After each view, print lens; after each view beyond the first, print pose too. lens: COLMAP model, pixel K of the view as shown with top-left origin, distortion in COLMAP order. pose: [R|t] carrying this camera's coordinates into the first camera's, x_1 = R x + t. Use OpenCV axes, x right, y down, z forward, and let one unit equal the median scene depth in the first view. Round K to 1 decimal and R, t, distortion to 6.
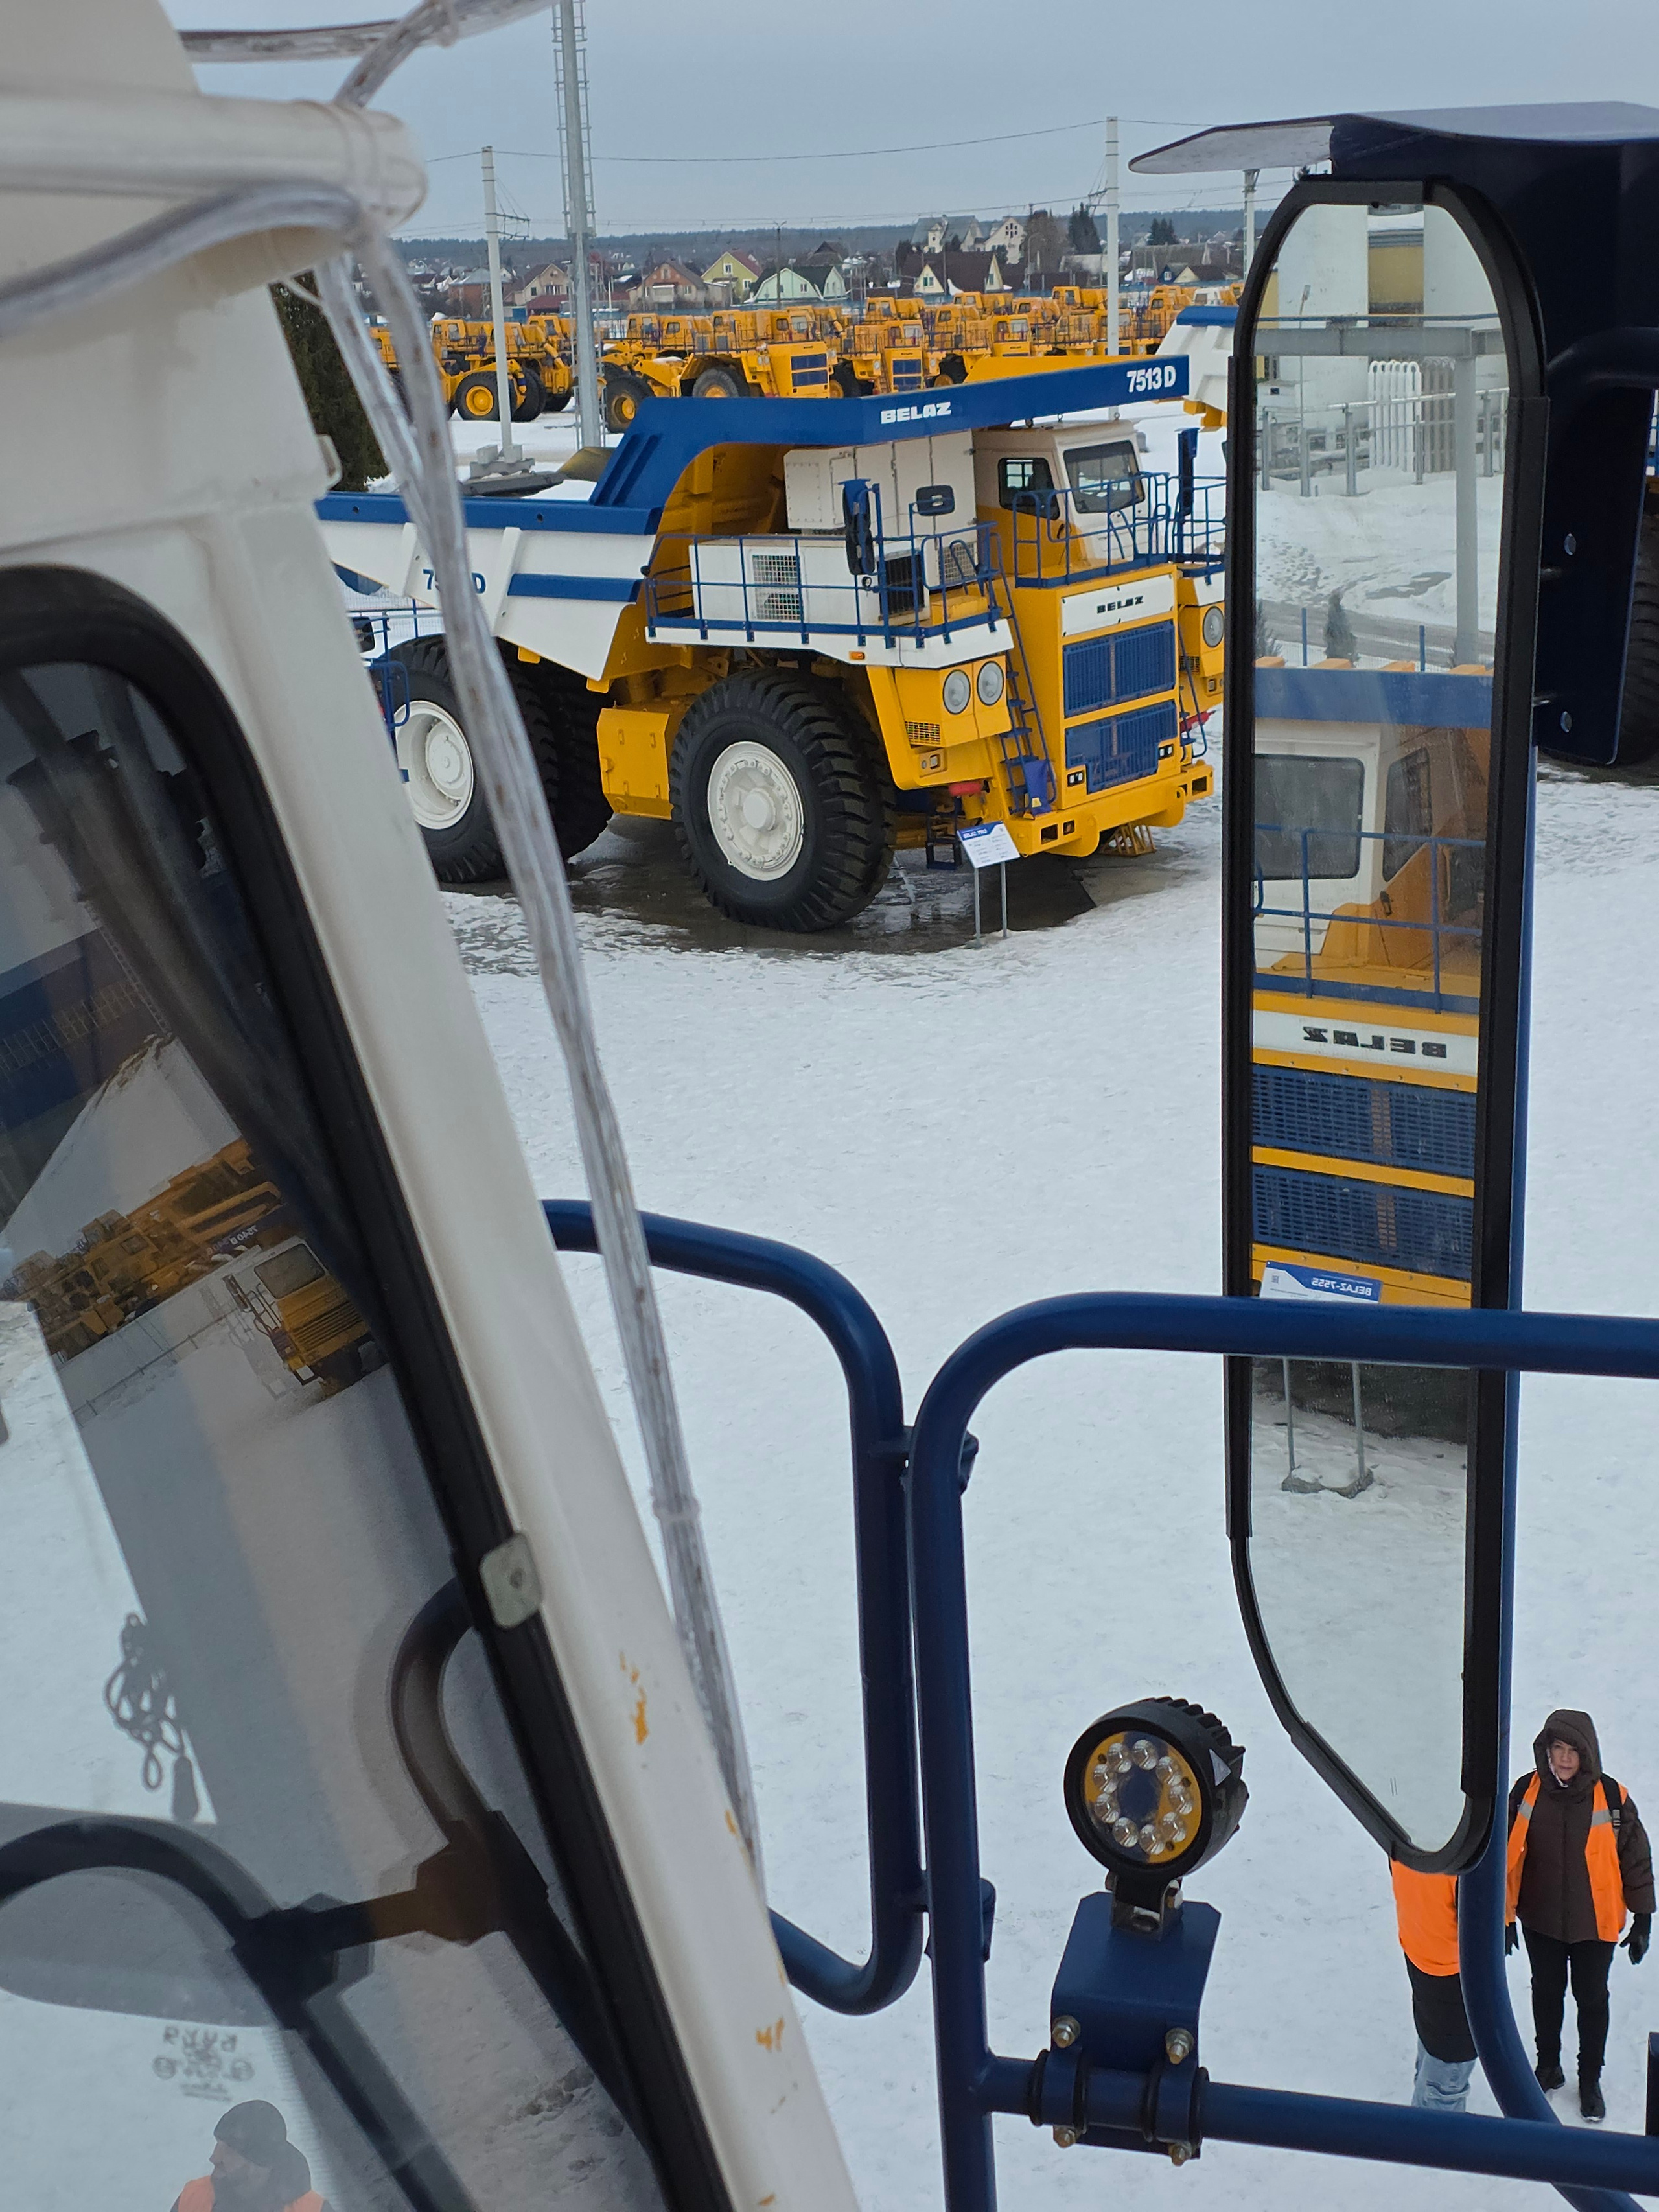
lens RADIAL K [[2969.8, 0, 829.5], [0, 2969.8, 1106.0], [0, 0, 1]] dist [0.297384, -1.365917]
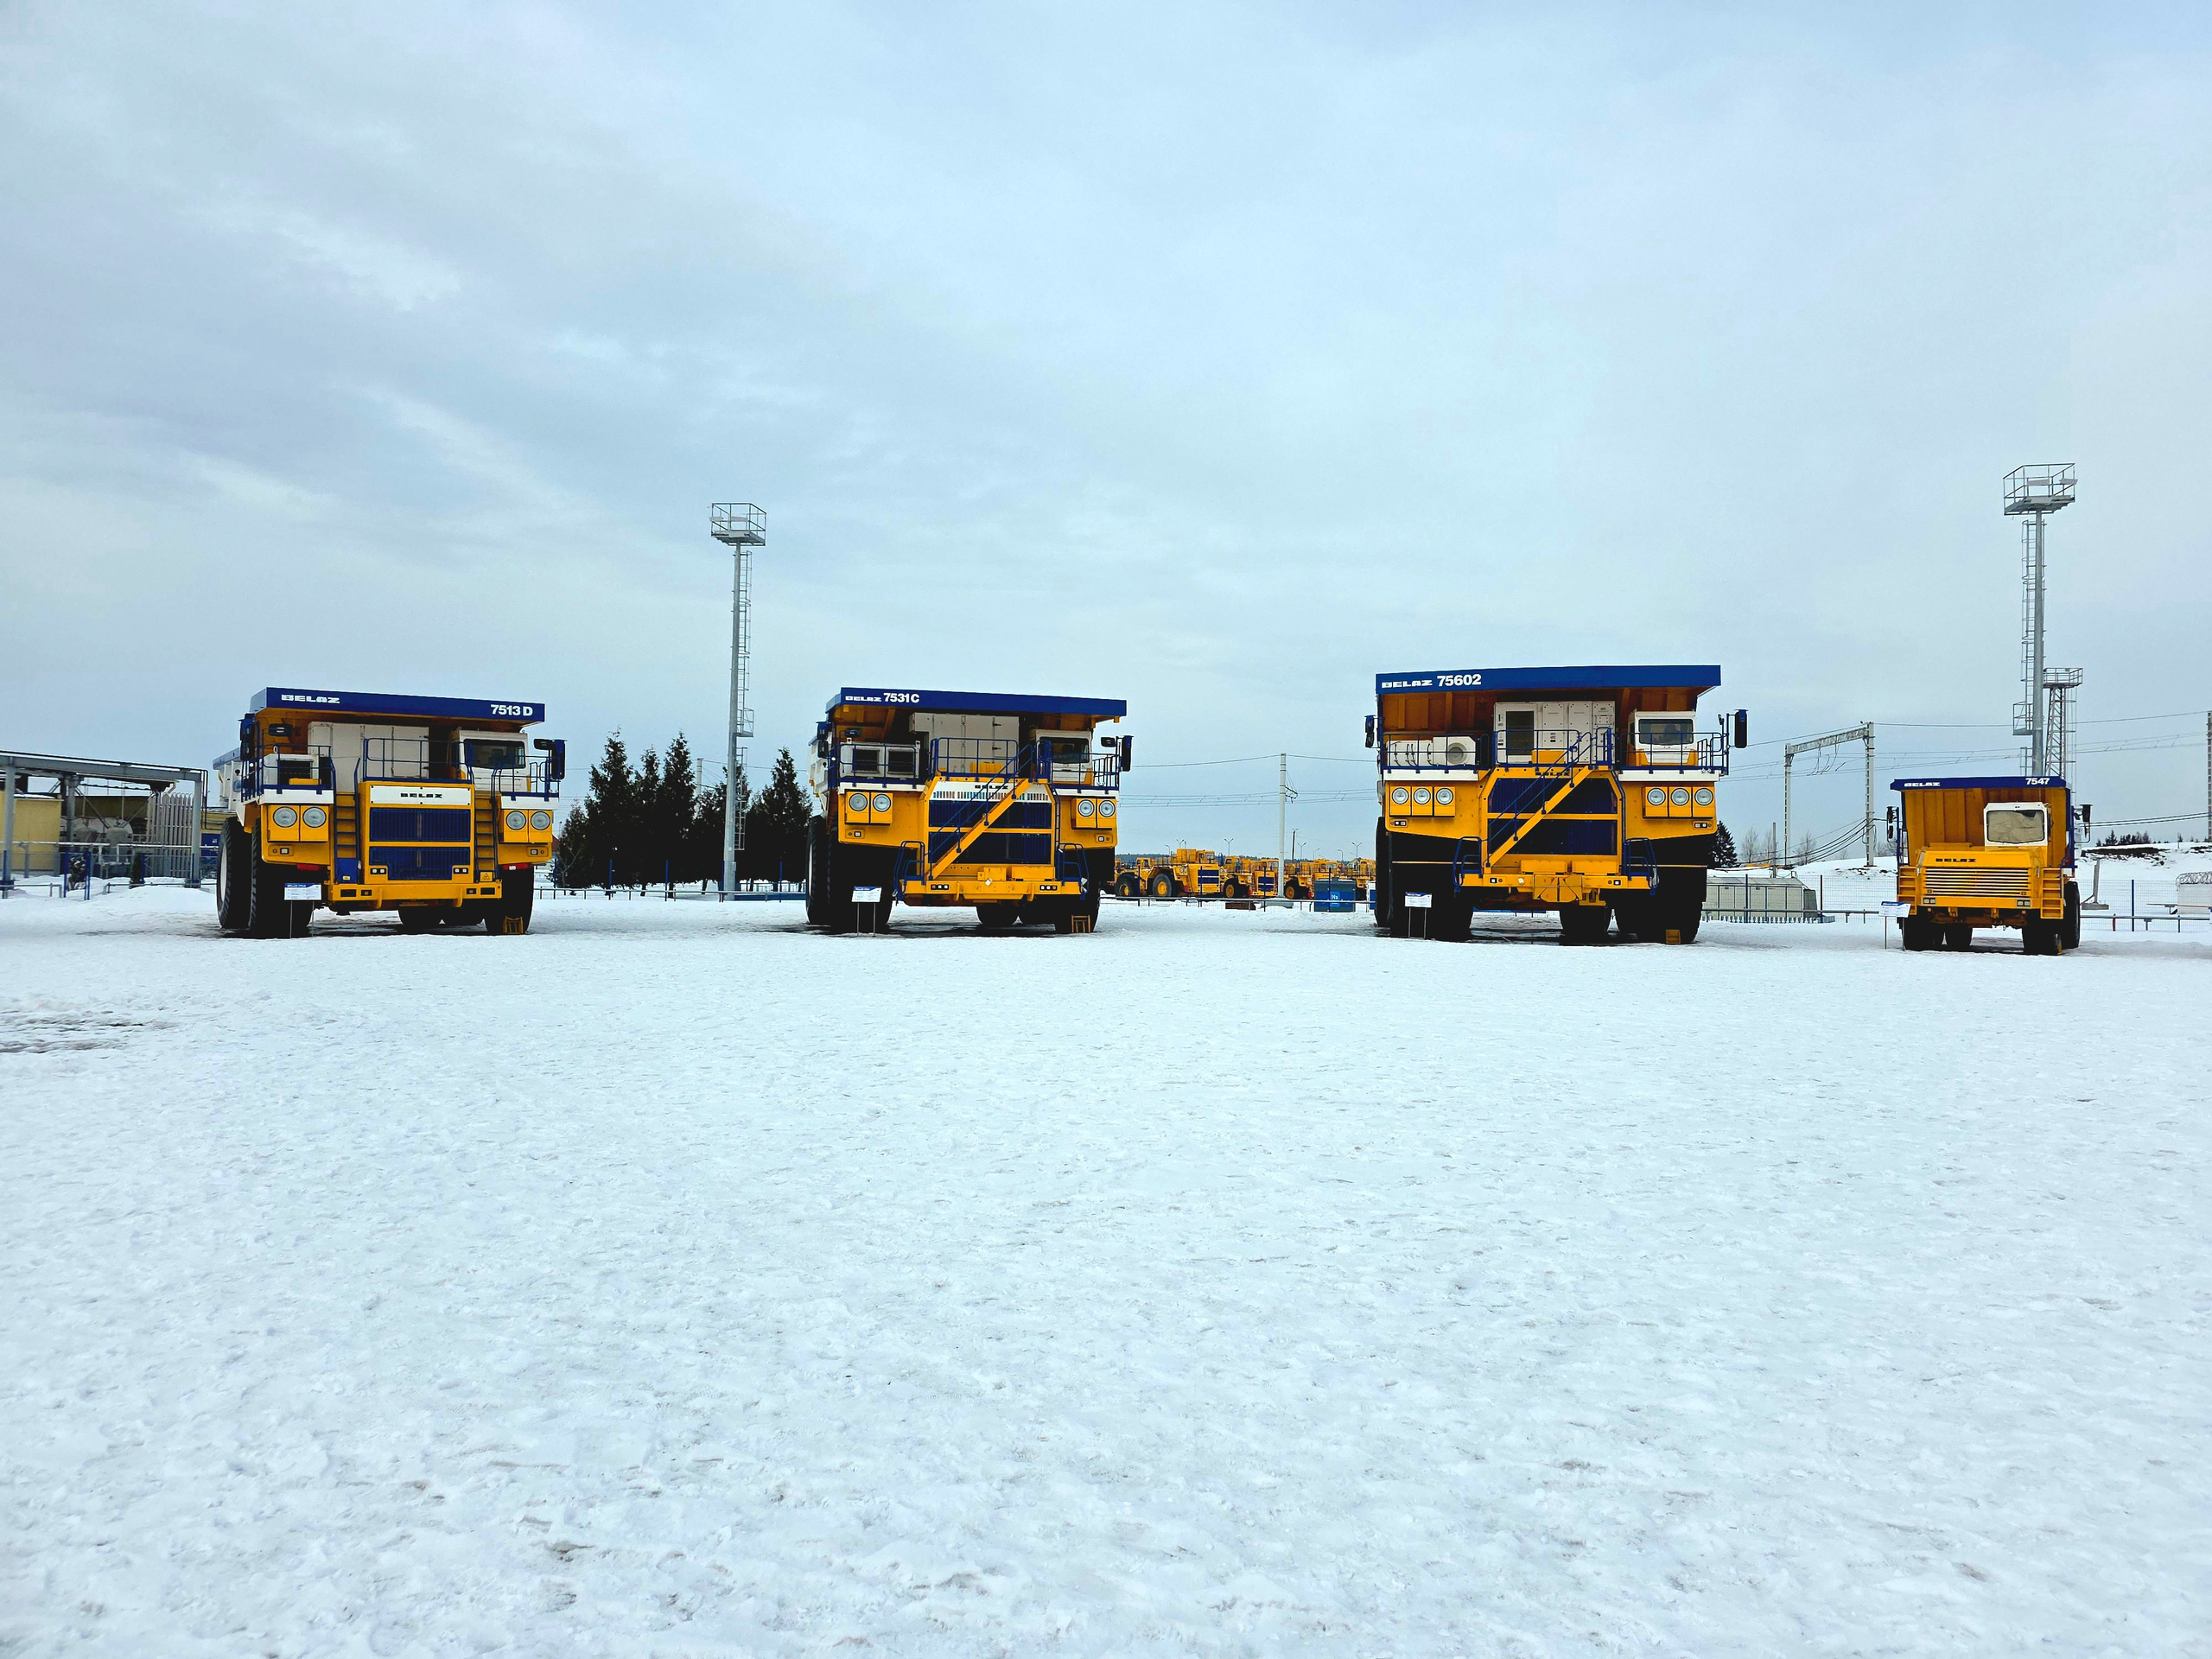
lens RADIAL K [[1490.5, 0, 1129.6], [0, 1490.5, 836.3], [0, 0, 1]] dist [0.037347, -0.001741]
pose [[0.967010, 0.047699, -0.250231, 0.856189], [-0.119624, 0.952295, -0.280757, 0.100512], [0.224902, 0.301428, 0.926585, 0.132049]]
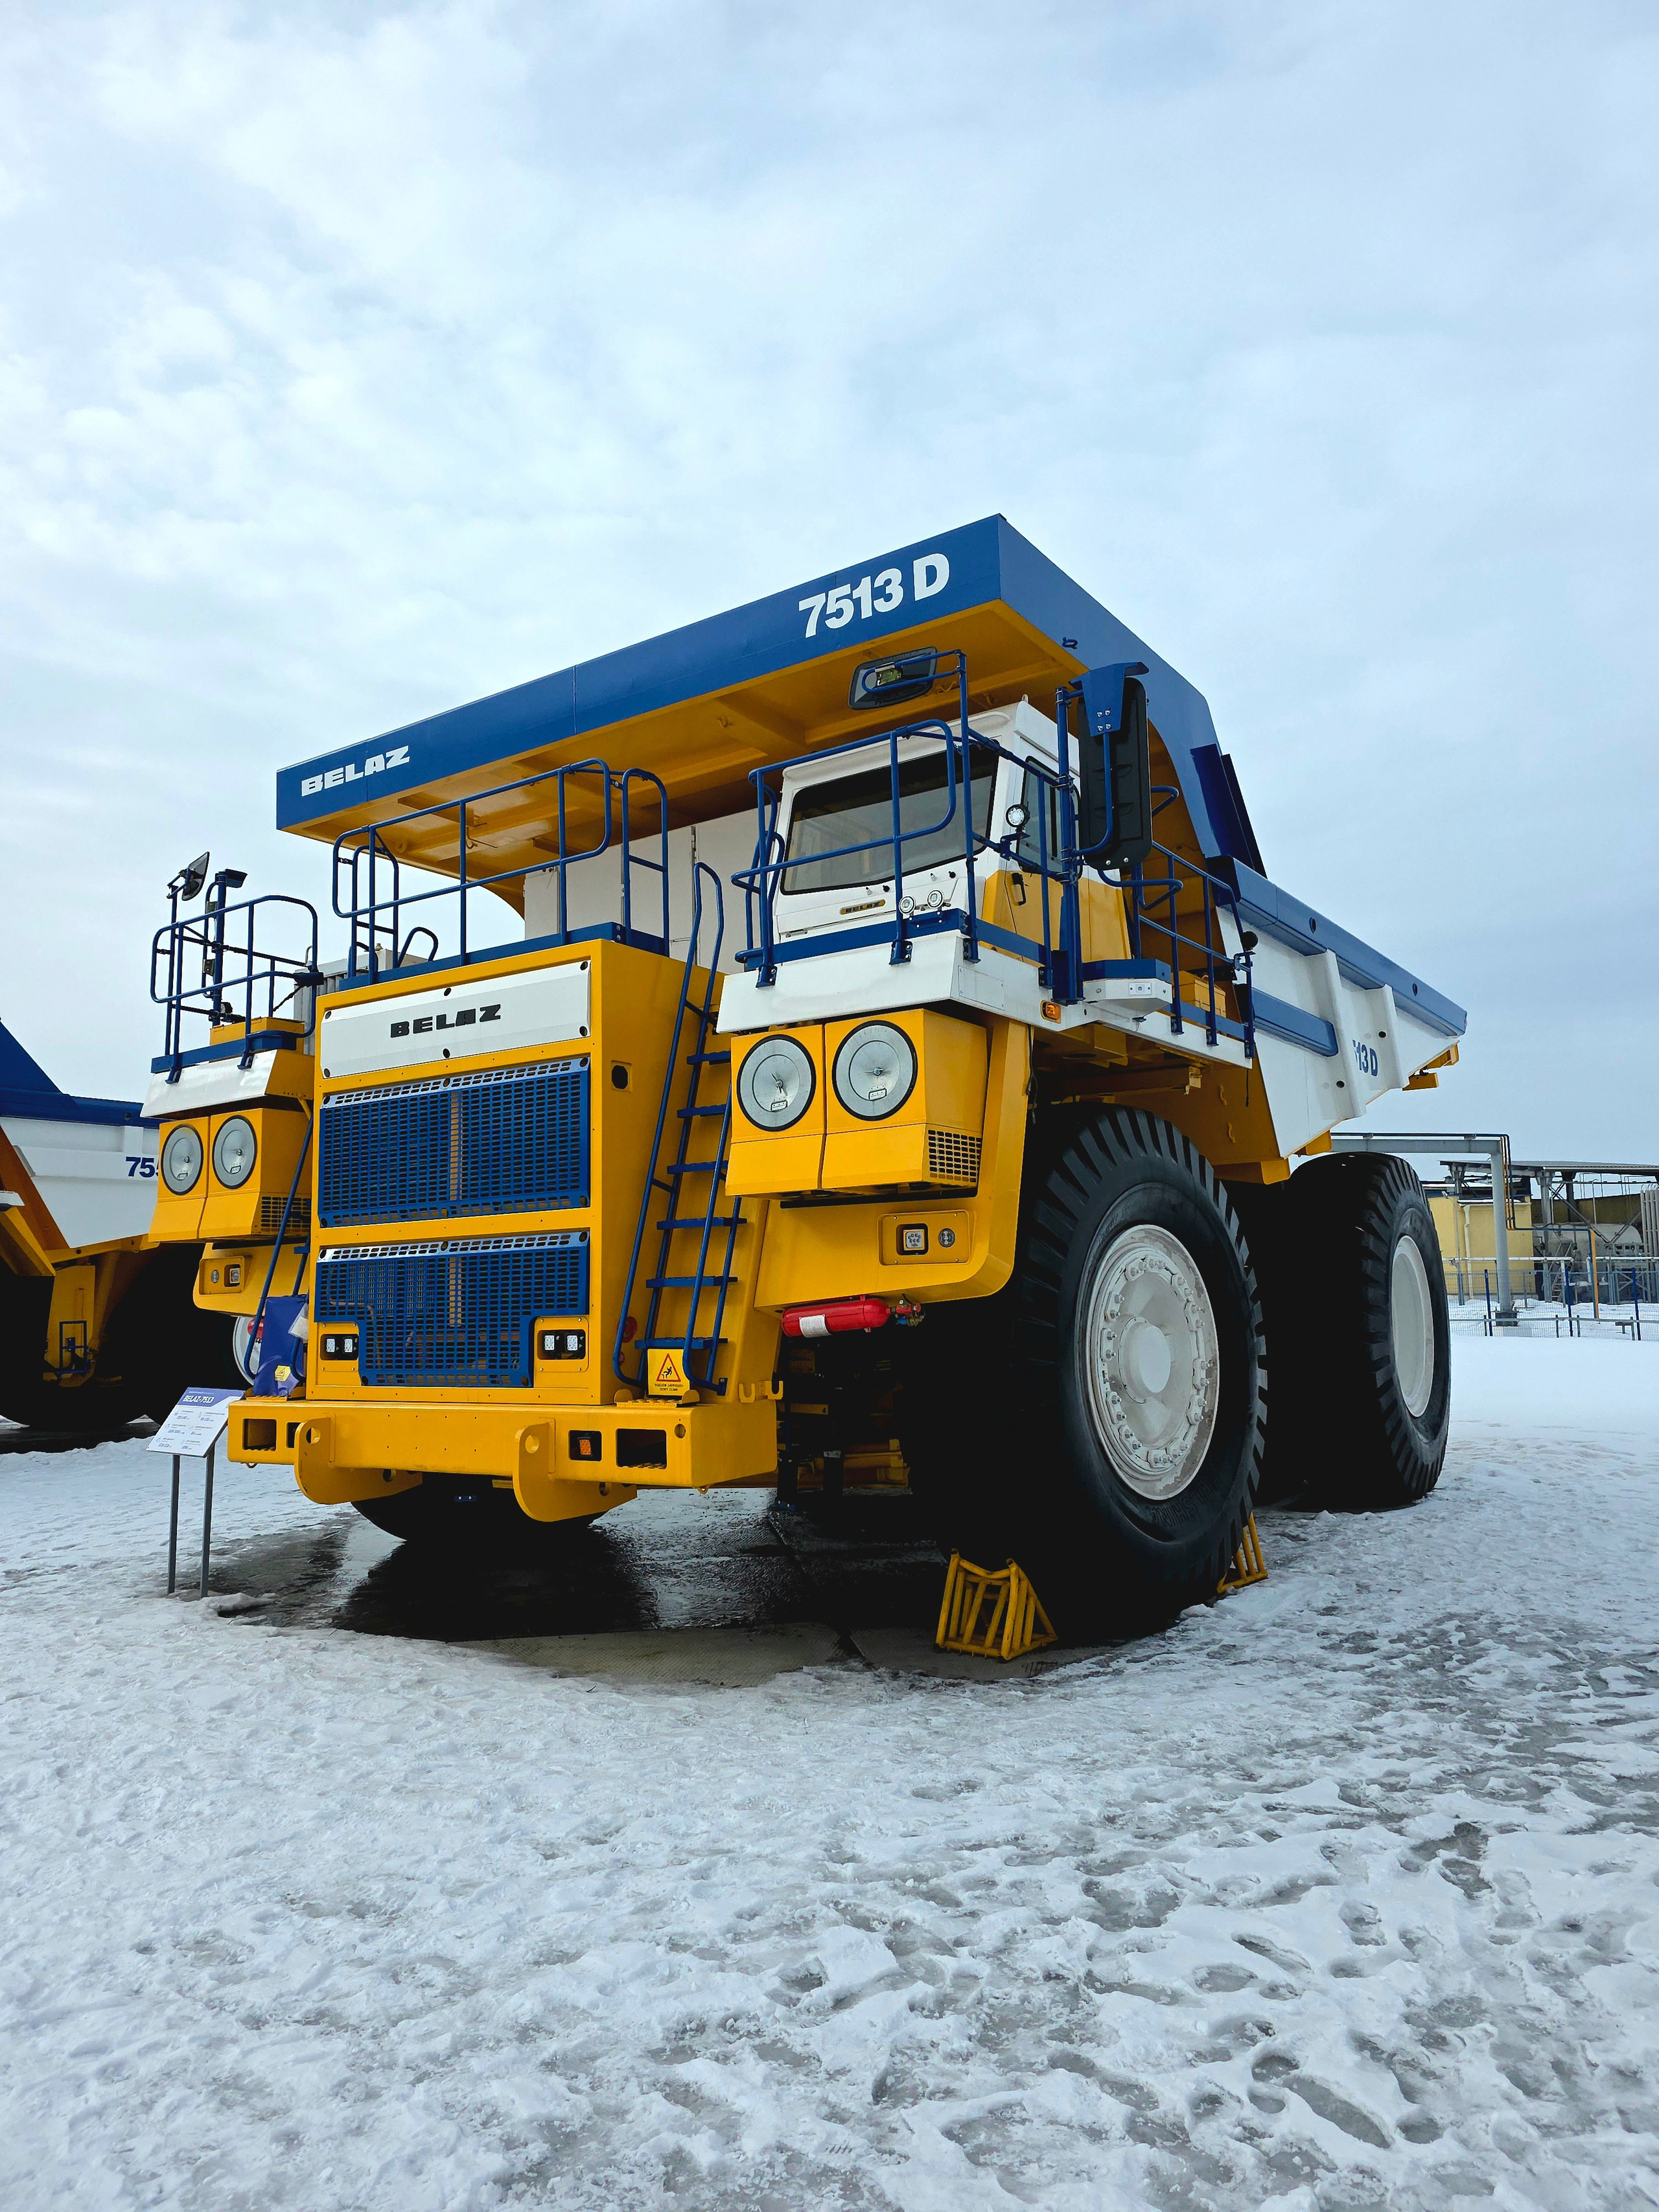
lens RADIAL K [[1490.4, 0, 829.5], [0, 1490.4, 1106.0], [0, 0, 1]] dist [0.037347, -0.001741]
pose [[0.100197, -0.080350, -0.991718, 0.352217], [-0.263122, 0.959109, -0.104292, -0.145119], [0.959545, 0.271393, 0.074958, 1.051172]]
